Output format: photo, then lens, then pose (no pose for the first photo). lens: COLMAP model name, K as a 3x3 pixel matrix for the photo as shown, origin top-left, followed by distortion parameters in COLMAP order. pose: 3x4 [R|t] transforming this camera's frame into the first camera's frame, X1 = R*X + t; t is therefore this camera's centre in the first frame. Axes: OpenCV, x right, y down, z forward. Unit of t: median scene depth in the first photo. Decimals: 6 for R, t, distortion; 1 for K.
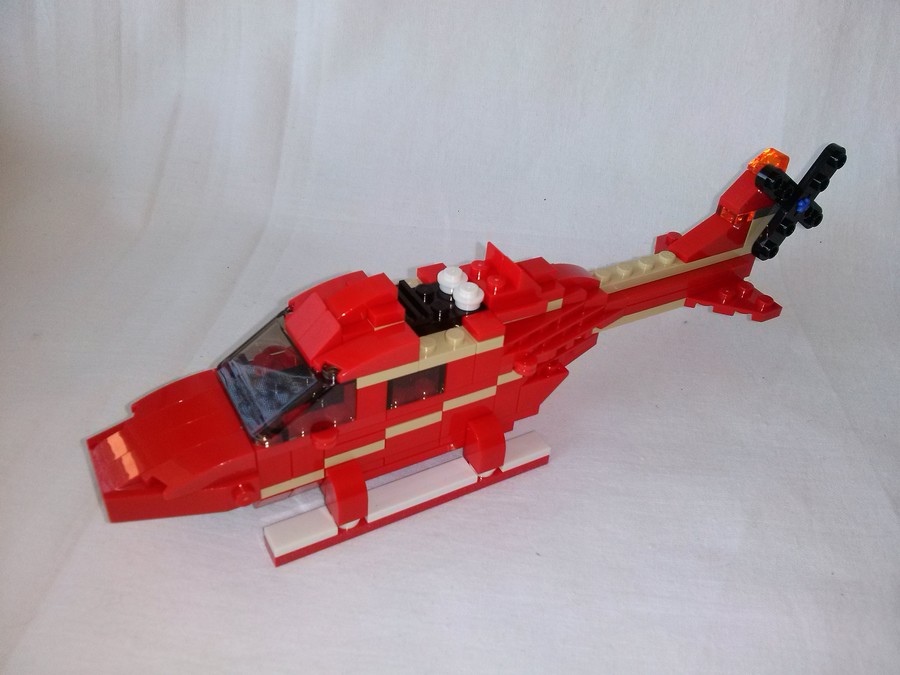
lens RADIAL K [[798.5, 0, 450.0], [0, 798.5, 337.5], [0, 0, 1]] dist [0.073890, -0.252884]
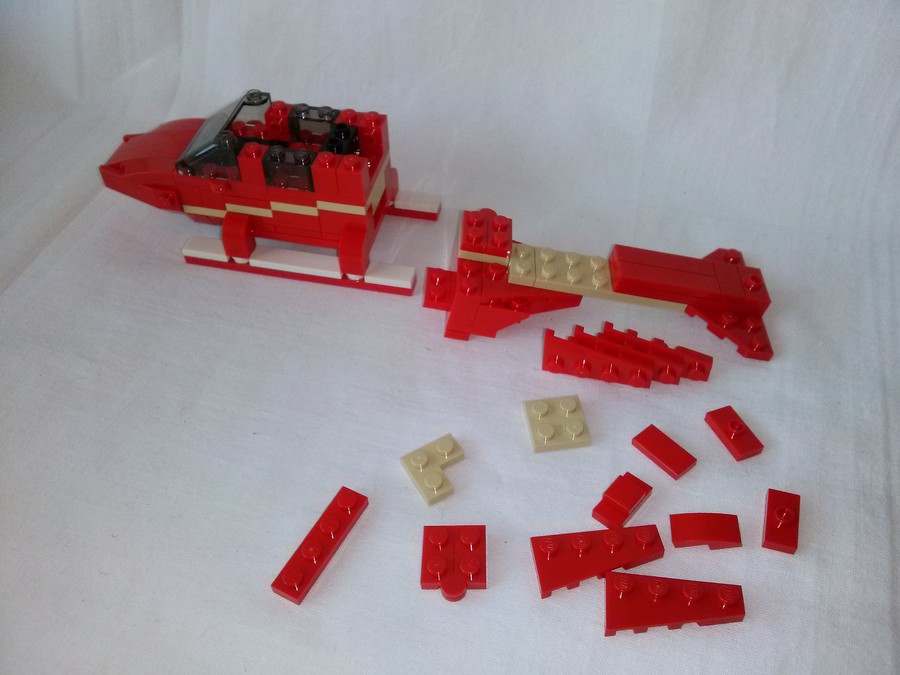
lens RADIAL K [[798.5, 0, 450.0], [0, 798.5, 337.5], [0, 0, 1]] dist [0.073890, -0.252884]
pose [[0.744488, 0.430518, -0.510285, 0.909993], [-0.345235, 0.902446, 0.257691, -0.125444], [0.571446, -0.015680, 0.820490, 0.084021]]
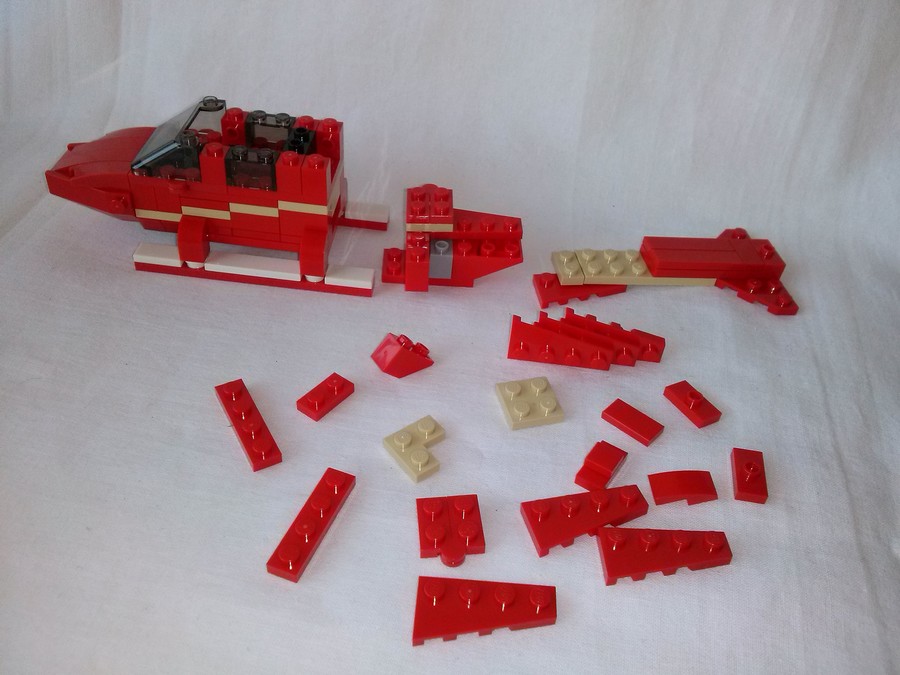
lens RADIAL K [[798.5, 0, 450.0], [0, 798.5, 337.5], [0, 0, 1]] dist [0.073890, -0.252884]
pose [[0.828635, 0.359380, -0.429196, 0.868055], [-0.343853, 0.931787, 0.116351, 0.042371], [0.441734, 0.051168, 0.895686, -0.010550]]
